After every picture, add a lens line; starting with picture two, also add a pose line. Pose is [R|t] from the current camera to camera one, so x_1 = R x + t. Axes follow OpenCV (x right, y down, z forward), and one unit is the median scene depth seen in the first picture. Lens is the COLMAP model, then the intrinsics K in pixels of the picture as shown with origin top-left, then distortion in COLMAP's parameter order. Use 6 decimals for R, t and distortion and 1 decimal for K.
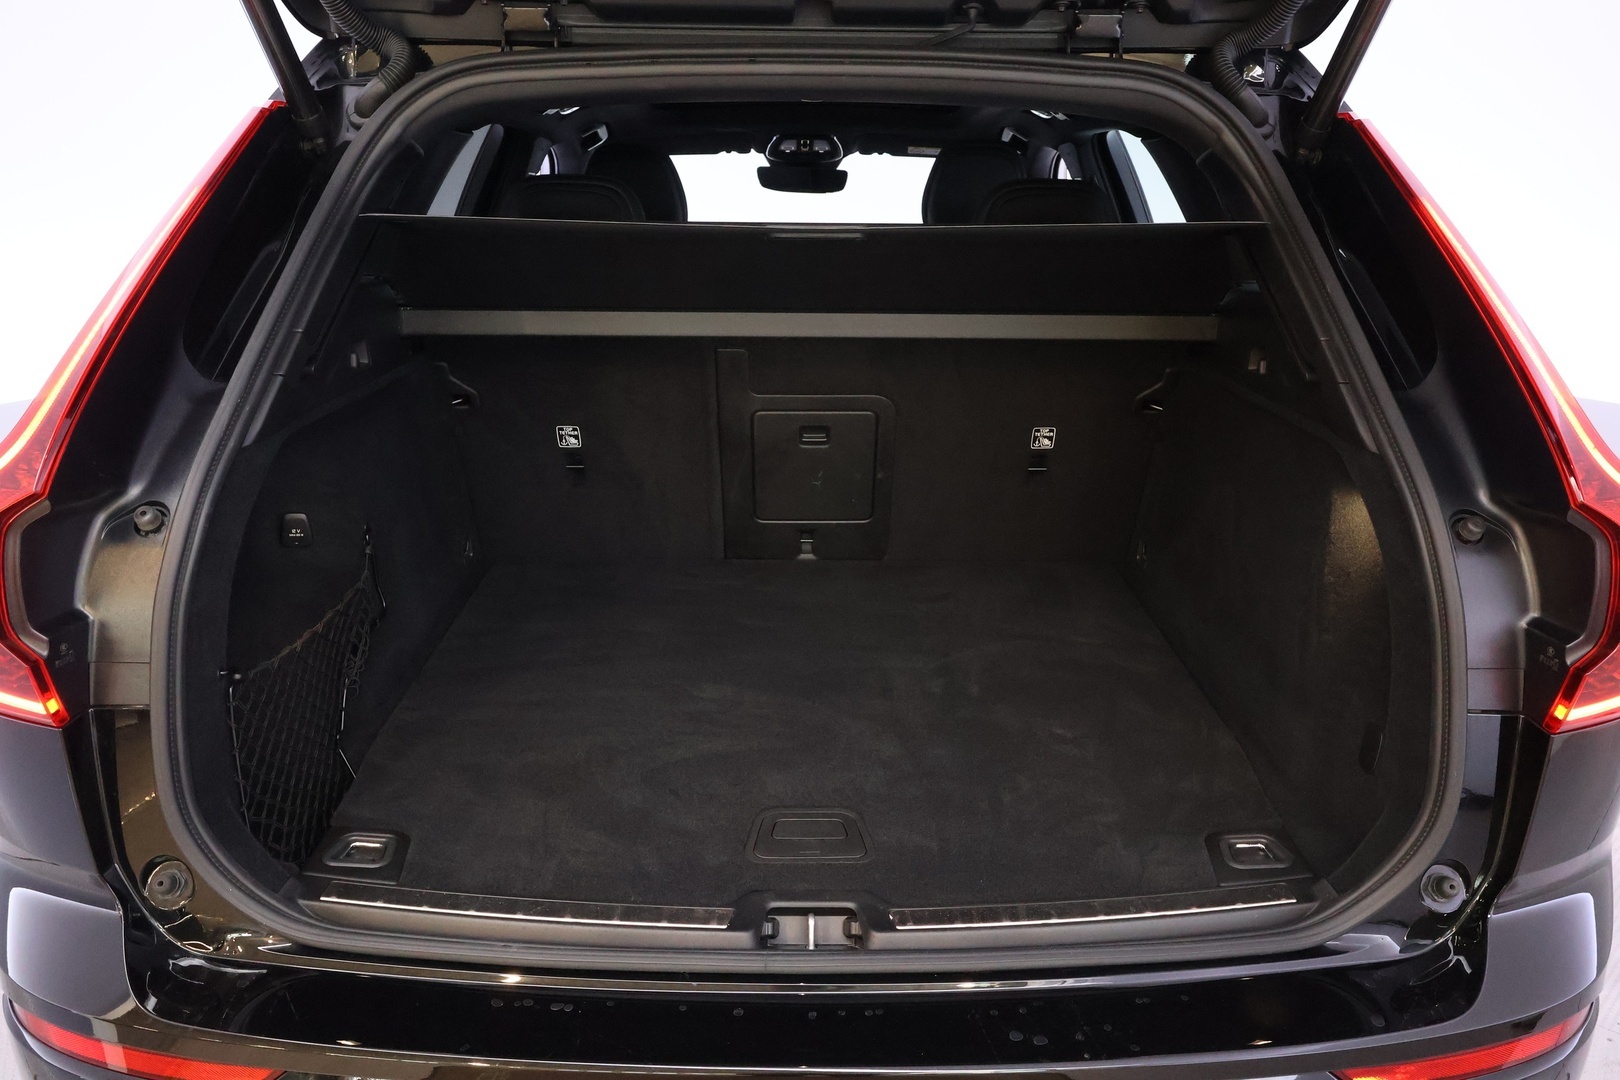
lens RADIAL K [[1260.4, 0, 800.2], [0, 1260.4, 570.0], [0, 0, 1]] dist [-0.011501, -0.002296]
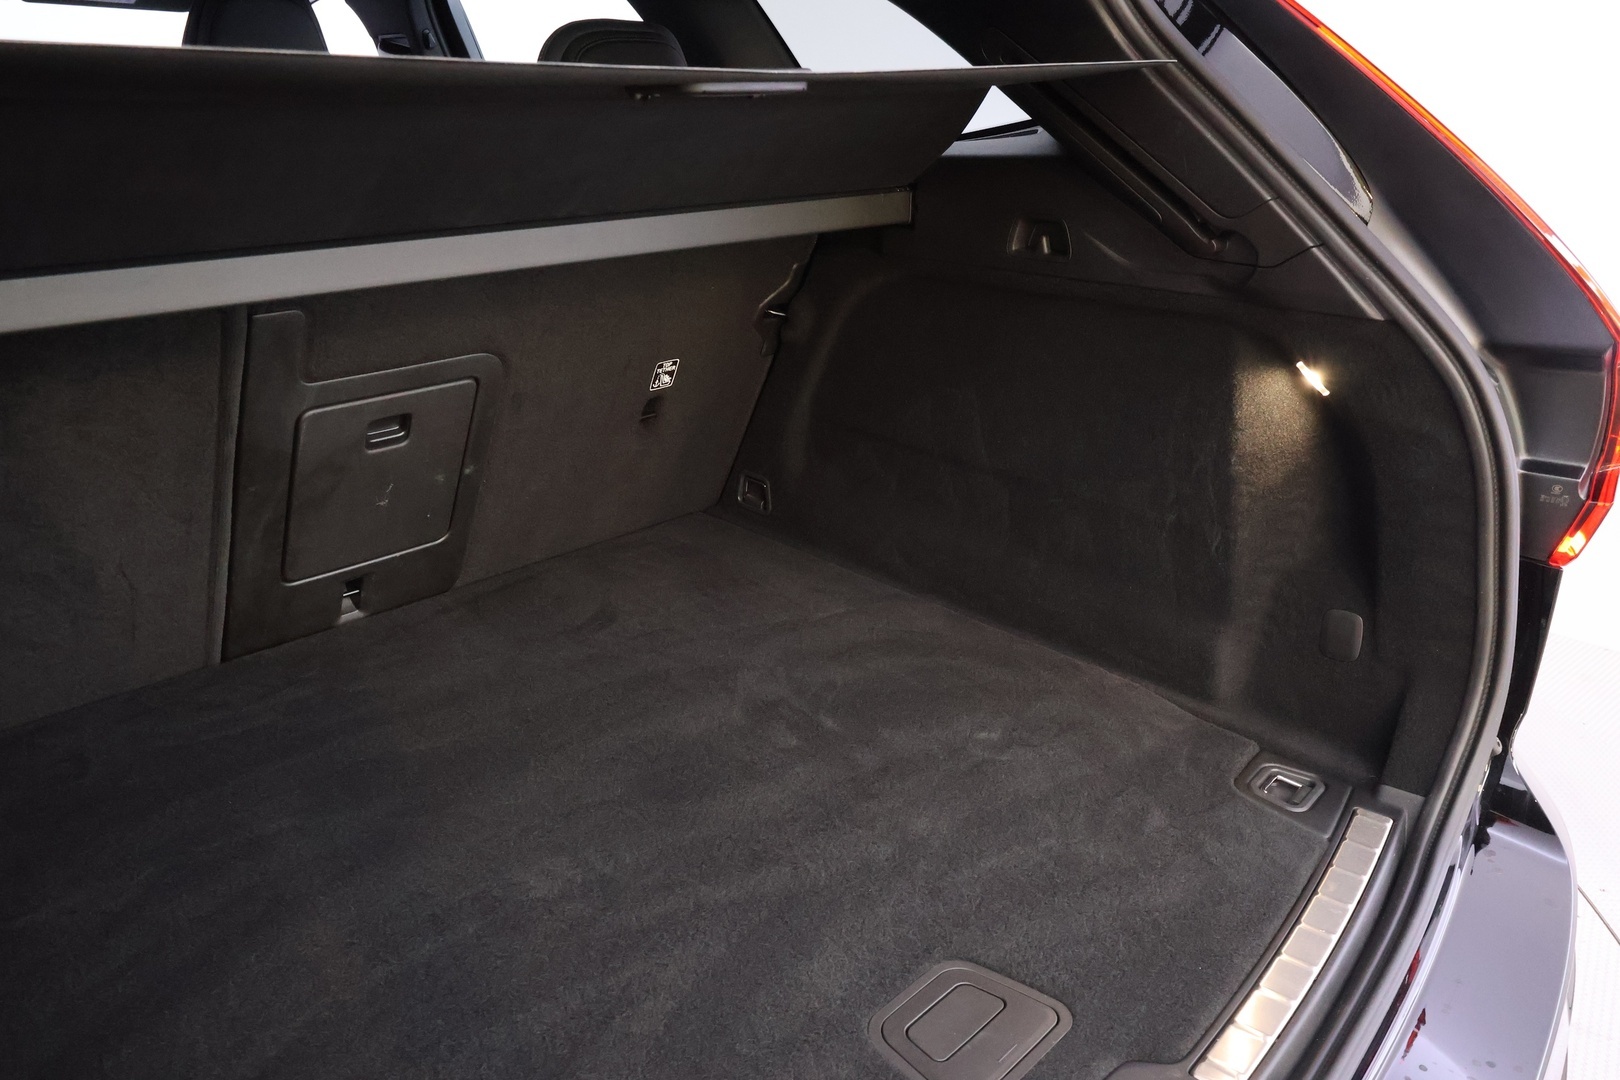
lens RADIAL K [[1260.4, 0, 800.2], [0, 1260.4, 570.0], [0, 0, 1]] dist [-0.011501, -0.002296]
pose [[0.684465, -0.272409, 0.676240, -0.296448], [0.219476, 0.961532, 0.165187, -0.099111], [-0.695225, 0.035354, 0.717922, 0.403235]]
